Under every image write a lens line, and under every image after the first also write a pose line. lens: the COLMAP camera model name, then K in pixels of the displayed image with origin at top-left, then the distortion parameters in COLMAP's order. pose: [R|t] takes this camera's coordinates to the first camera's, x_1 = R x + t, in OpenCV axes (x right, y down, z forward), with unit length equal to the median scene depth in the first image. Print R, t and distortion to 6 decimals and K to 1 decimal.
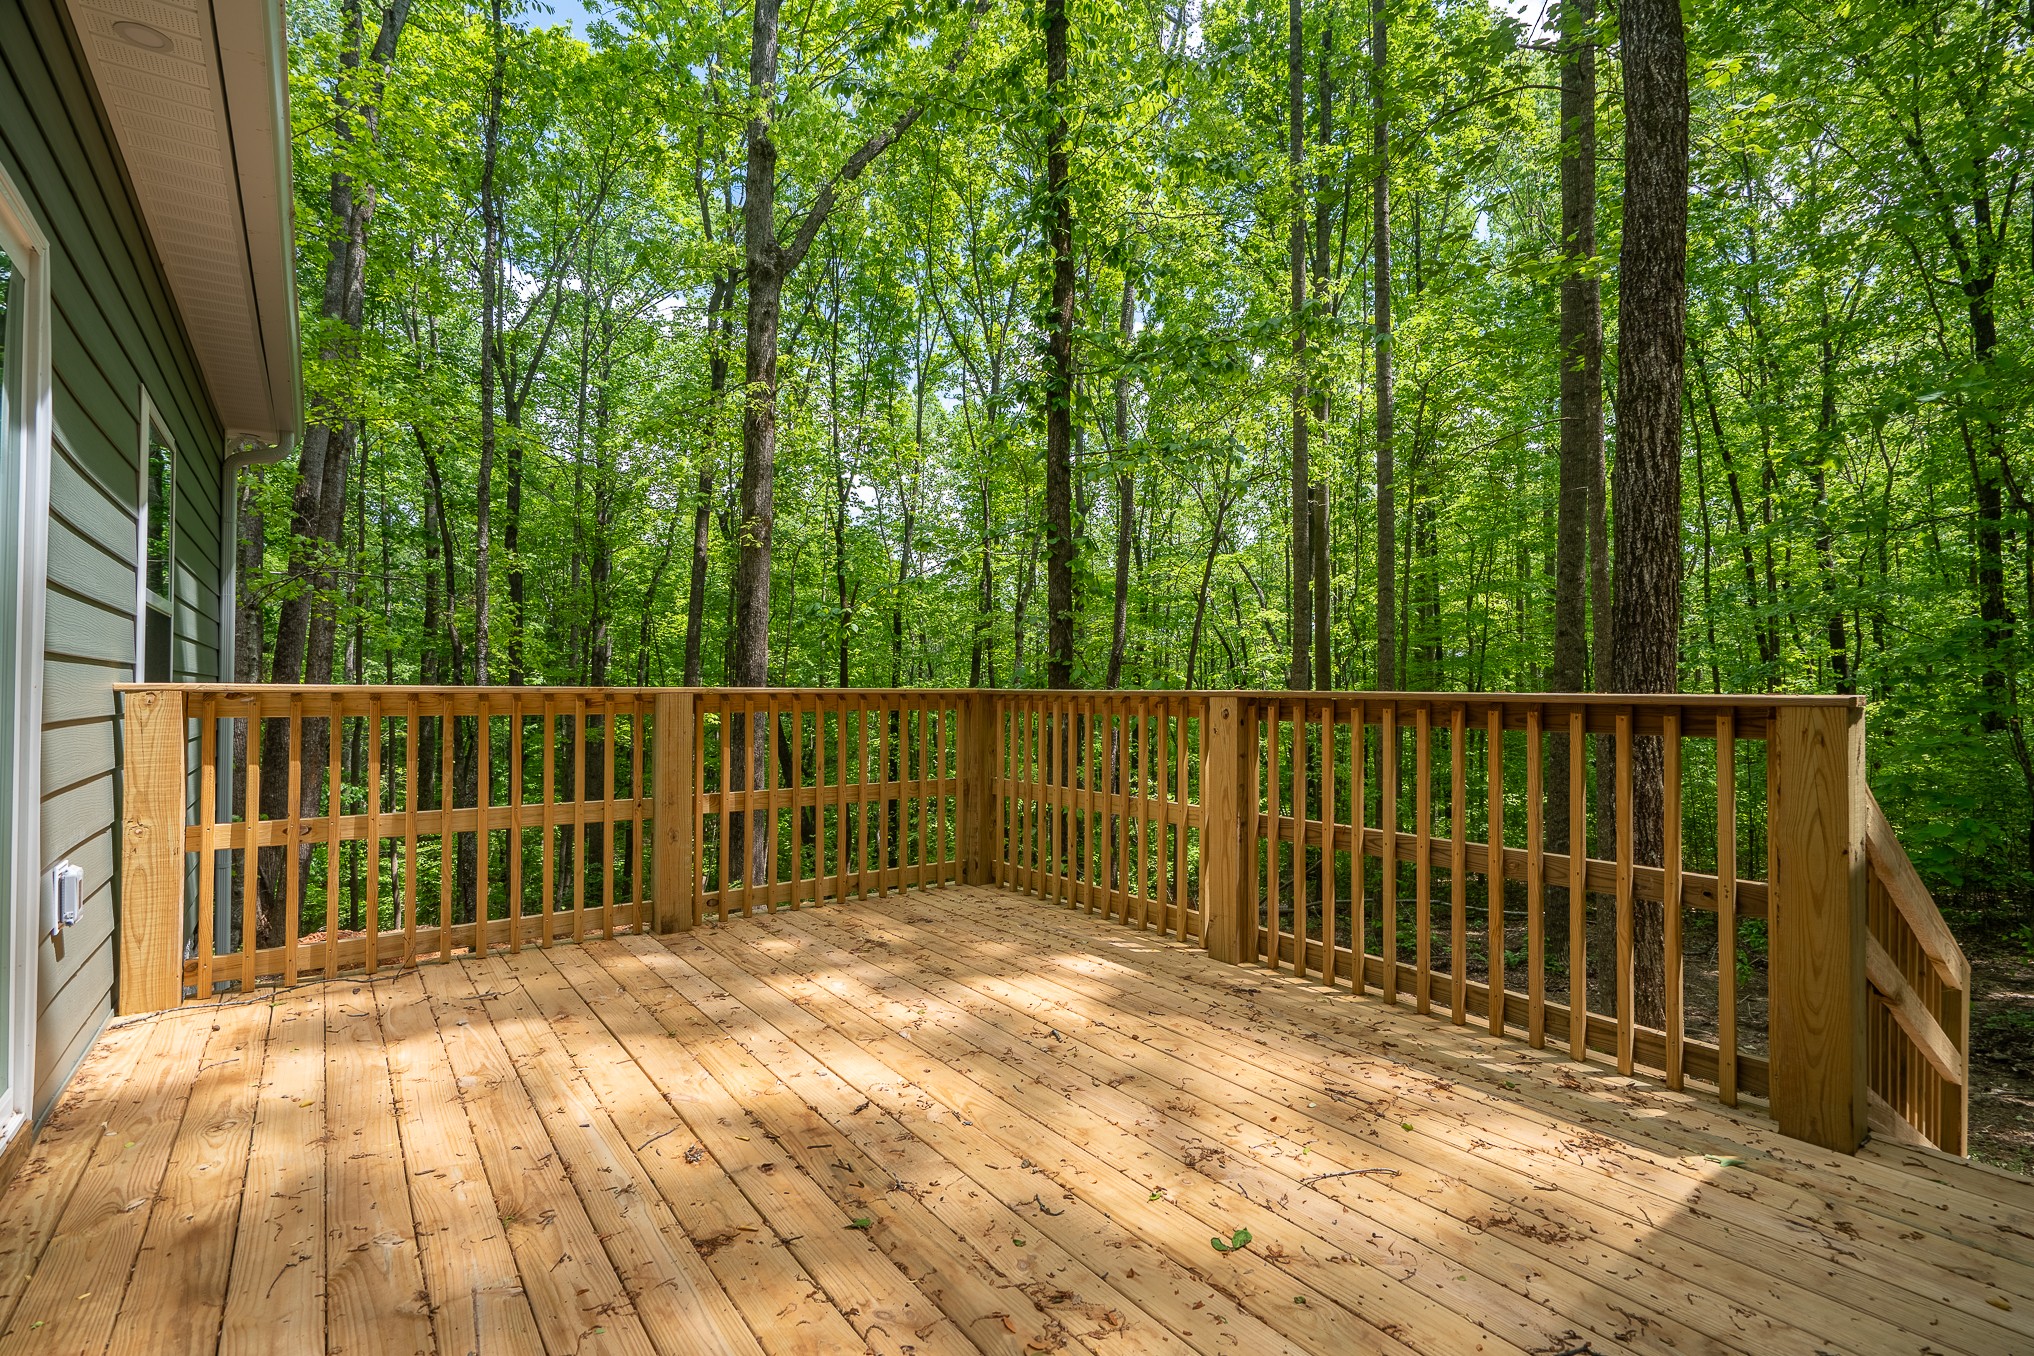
lens RADIAL K [[915.2, 0, 1020.6], [0, 915.2, 673.7], [0, 0, 1]] dist [-0.000142, 0.000342]
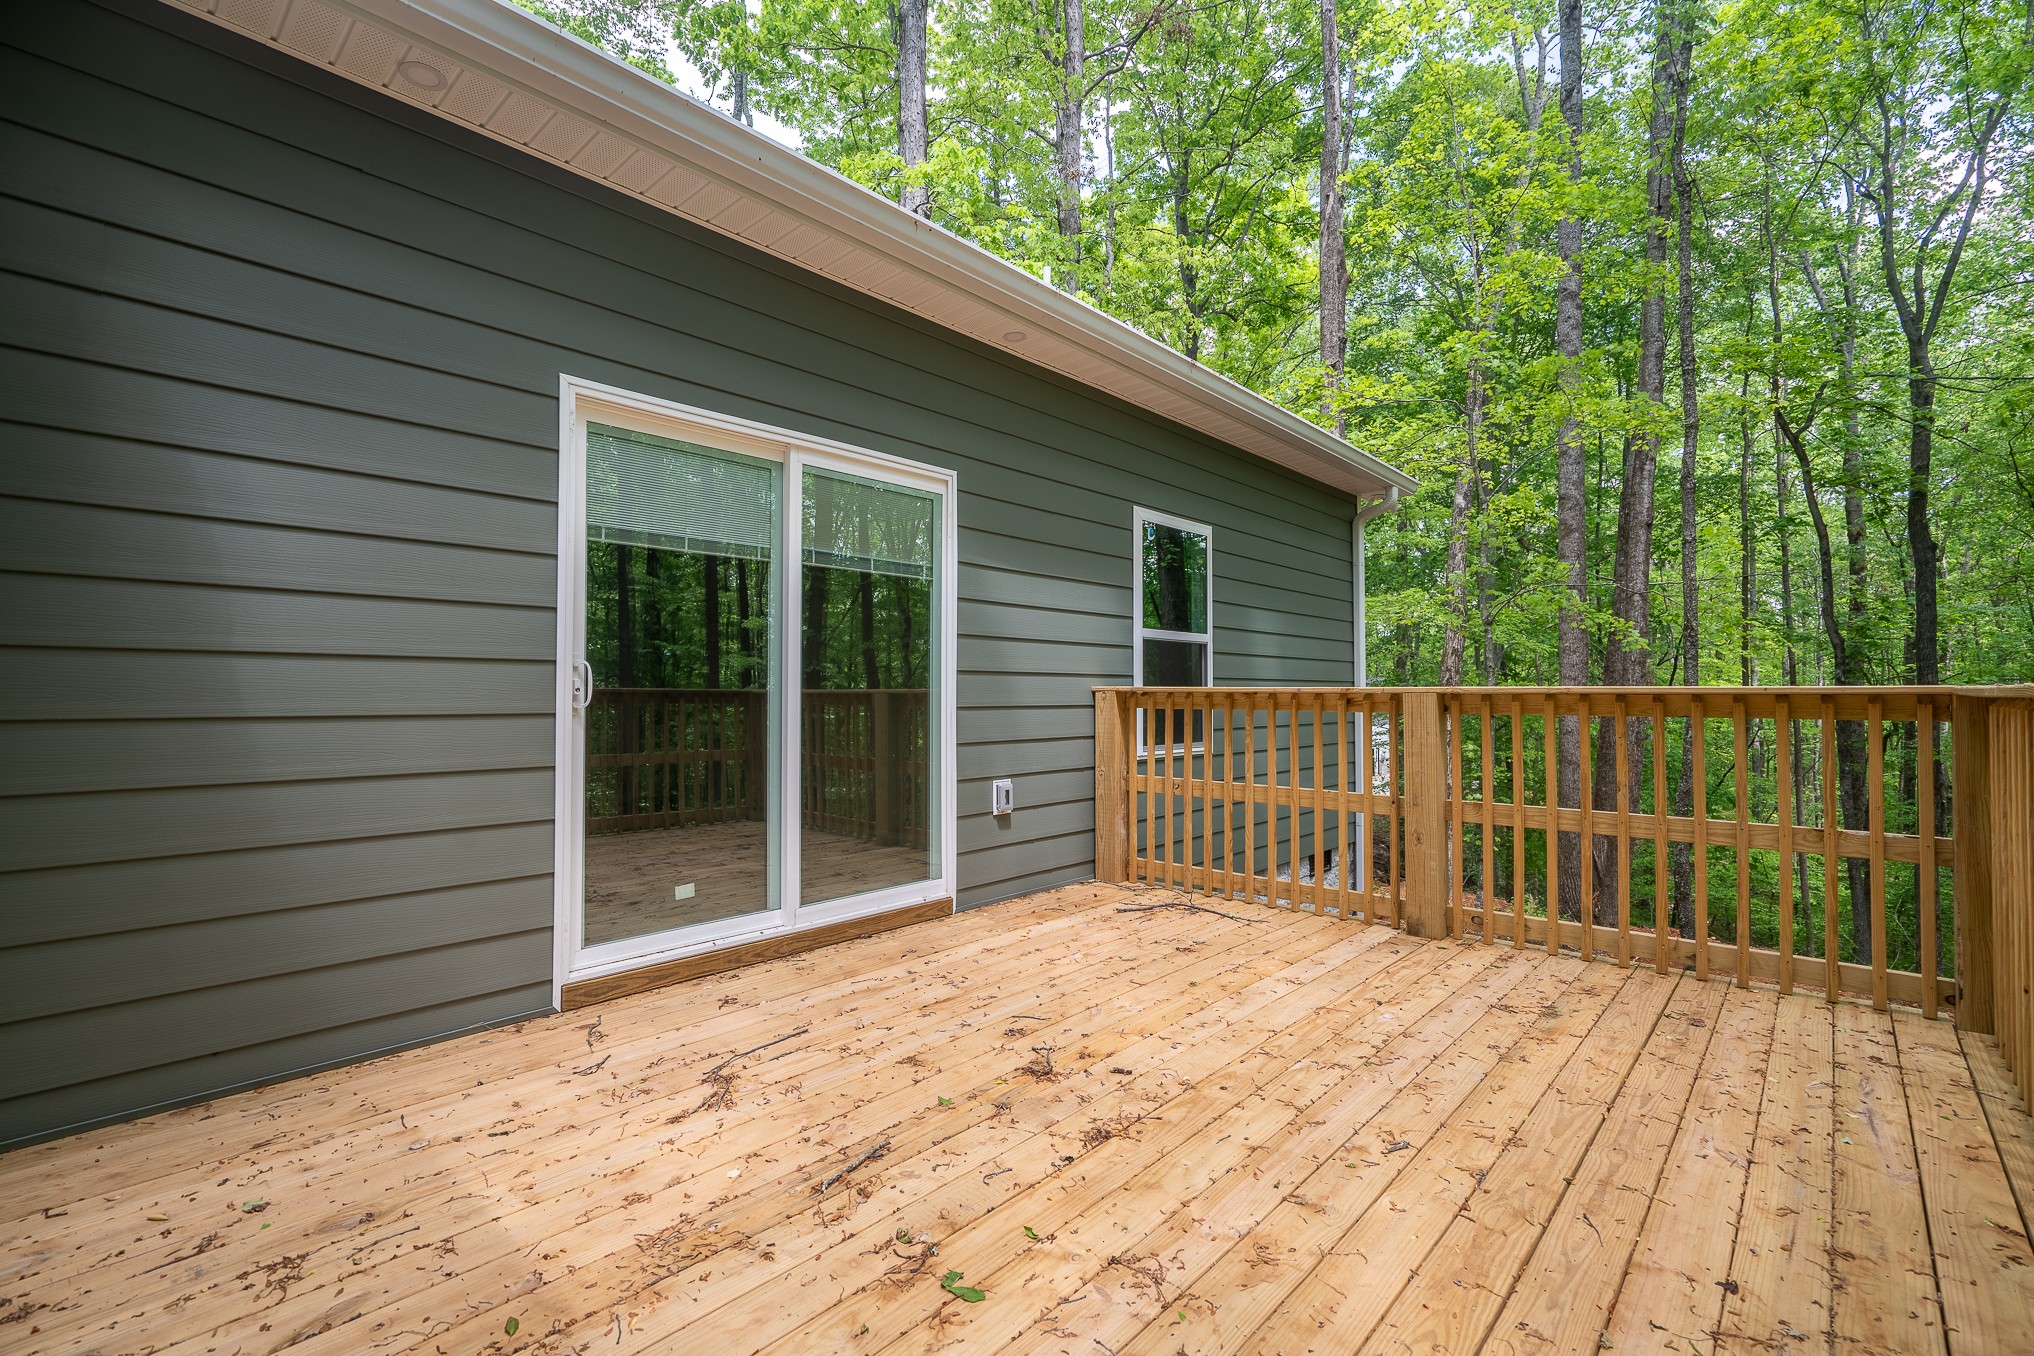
lens RADIAL K [[915.2, 0, 1020.6], [0, 915.2, 673.7], [0, 0, 1]] dist [-0.000142, 0.000342]
pose [[0.189754, -0.021744, -0.981591, 0.633446], [0.017773, 0.999667, -0.018709, 0.014519], [0.981671, -0.013896, 0.190078, 0.490579]]
